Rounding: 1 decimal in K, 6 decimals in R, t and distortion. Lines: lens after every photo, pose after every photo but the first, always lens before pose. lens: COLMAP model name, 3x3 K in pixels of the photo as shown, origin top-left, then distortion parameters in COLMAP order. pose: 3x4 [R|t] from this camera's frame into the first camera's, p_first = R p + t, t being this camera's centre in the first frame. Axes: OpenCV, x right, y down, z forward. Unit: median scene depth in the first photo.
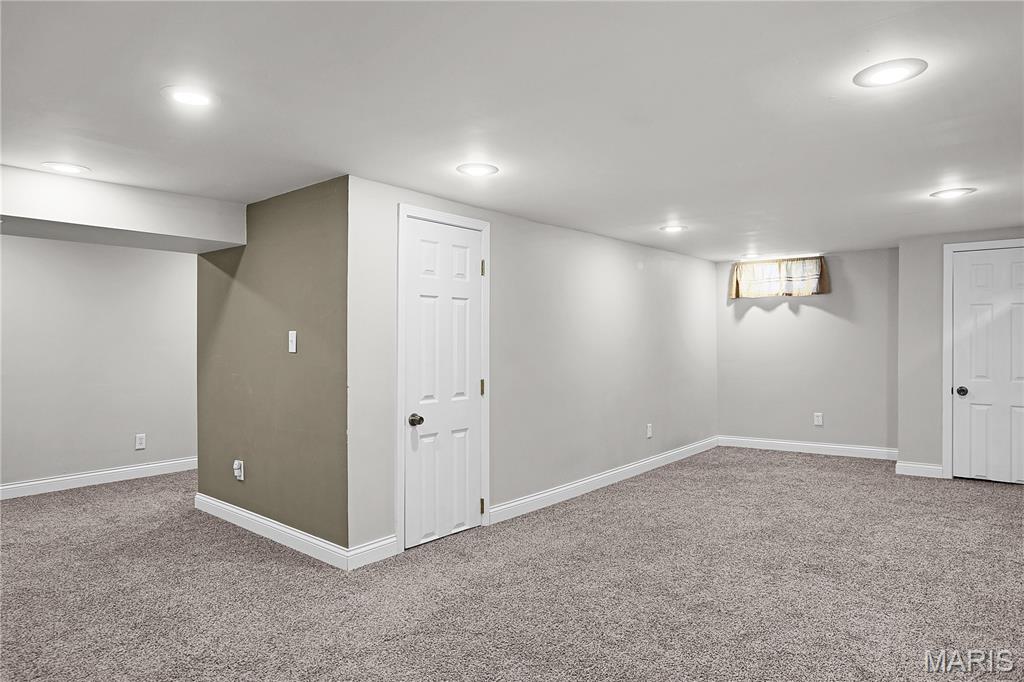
lens RADIAL K [[642.3, 0, 508.5], [0, 642.3, 344.9], [0, 0, 1]] dist [-0.011363, -0.001468]
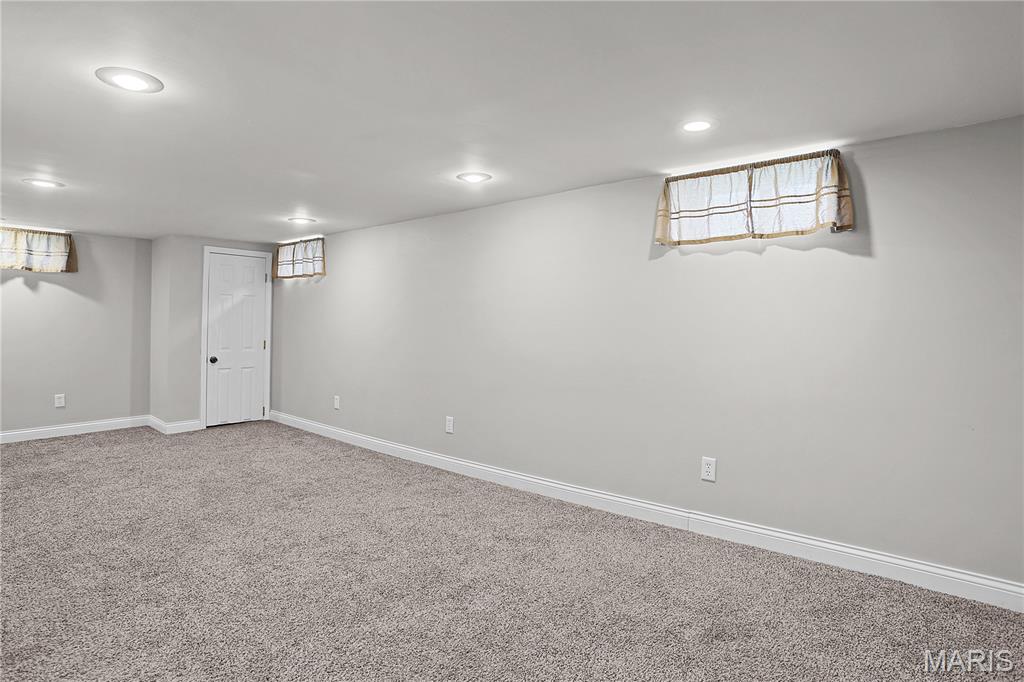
lens RADIAL K [[575.6, 0, 509.9], [0, 575.6, 332.4], [0, 0, 1]] dist [-0.001551, 0.000037]
pose [[0.020515, -0.011604, 0.999722, -0.452889], [-0.001083, 0.999932, 0.011628, 0.001764], [-0.999789, -0.001321, 0.020501, 0.363110]]
